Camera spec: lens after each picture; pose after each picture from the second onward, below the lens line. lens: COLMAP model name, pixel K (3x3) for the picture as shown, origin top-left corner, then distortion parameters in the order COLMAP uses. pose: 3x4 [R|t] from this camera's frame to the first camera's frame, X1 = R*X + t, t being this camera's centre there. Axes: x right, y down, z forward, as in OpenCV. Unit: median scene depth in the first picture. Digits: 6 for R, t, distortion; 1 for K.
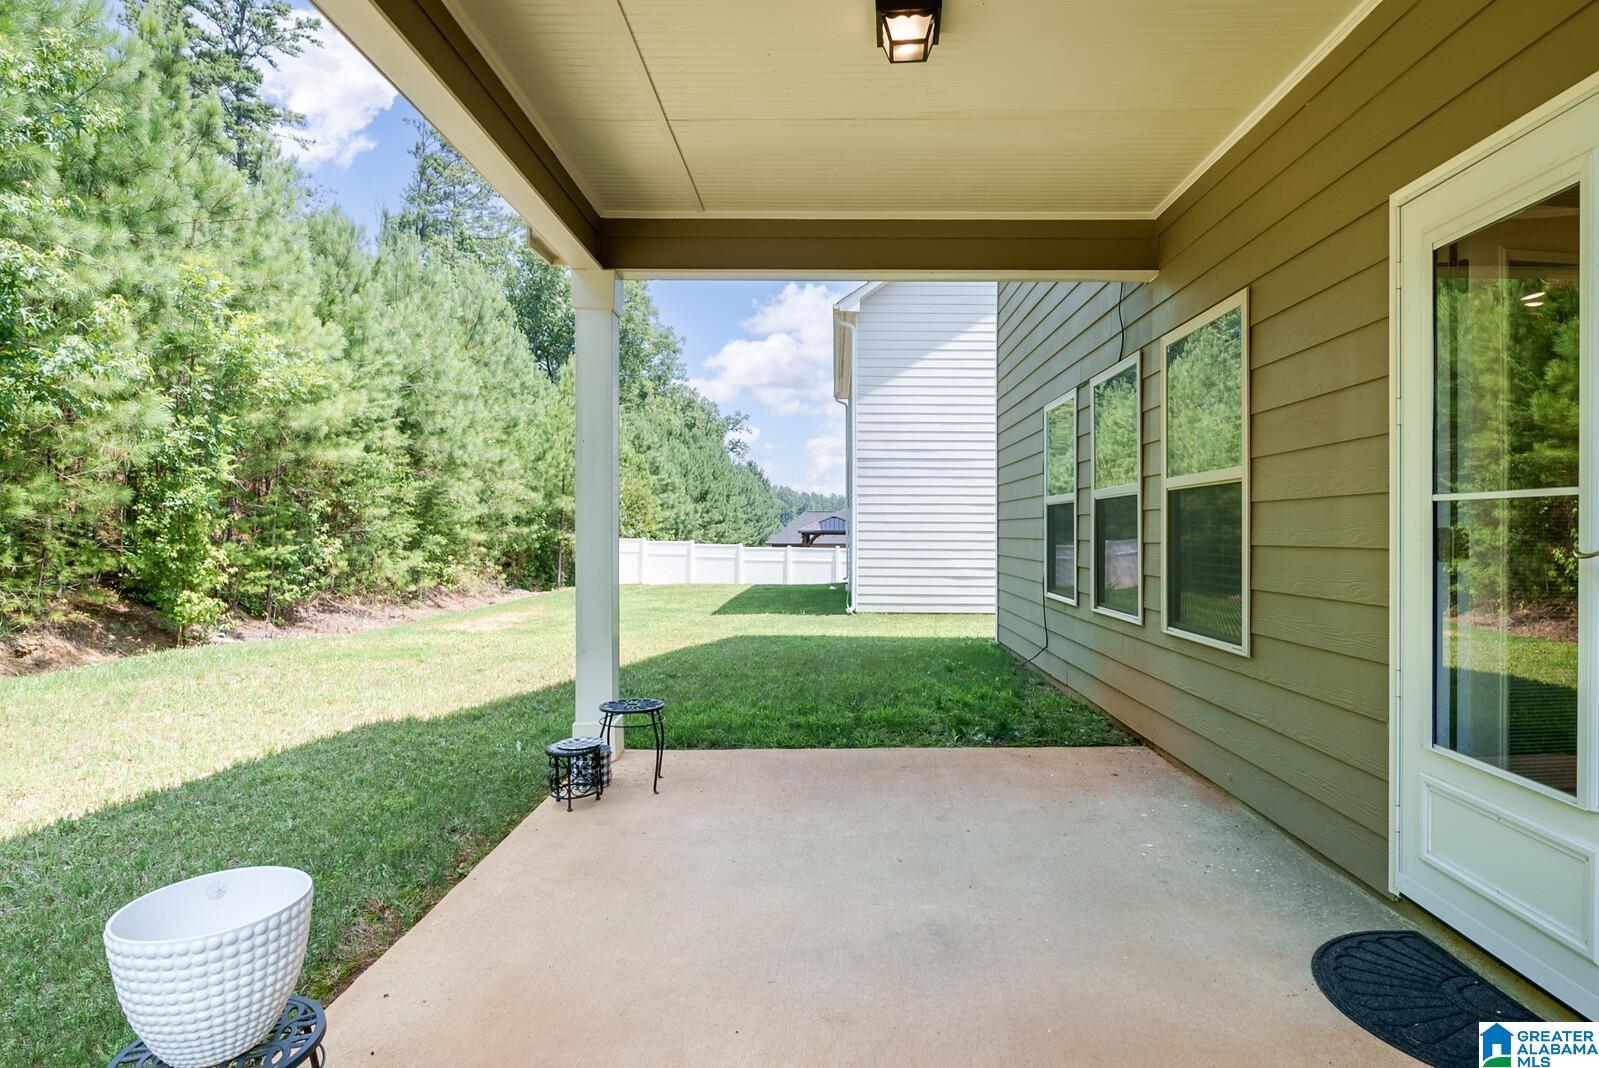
lens RADIAL K [[828.7, 0, 793.2], [0, 828.7, 533.8], [0, 0, 1]] dist [-0.003975, -0.000281]
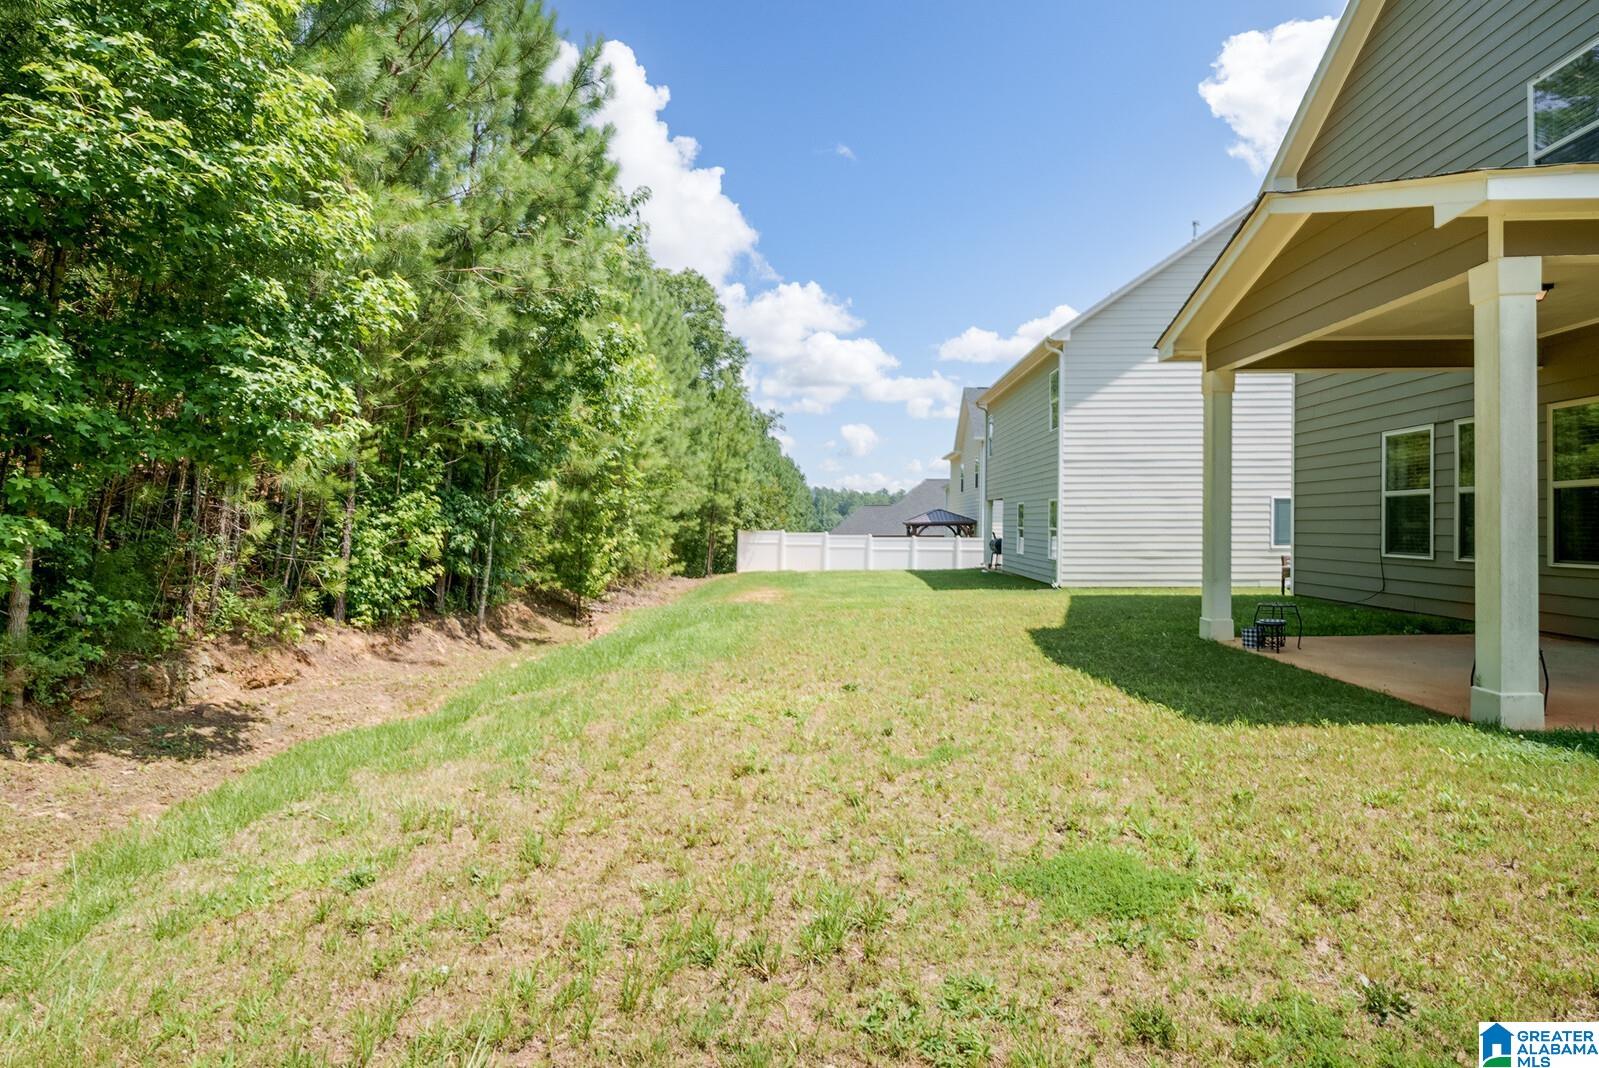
lens RADIAL K [[828.7, 0, 807.7], [0, 828.7, 529.8], [0, 0, 1]] dist [-0.003975, -0.000281]
pose [[0.999528, -0.012830, 0.027896, -0.245706], [0.012782, 0.999916, 0.001908, 0.002459], [-0.027918, -0.001551, 0.999609, -0.149793]]
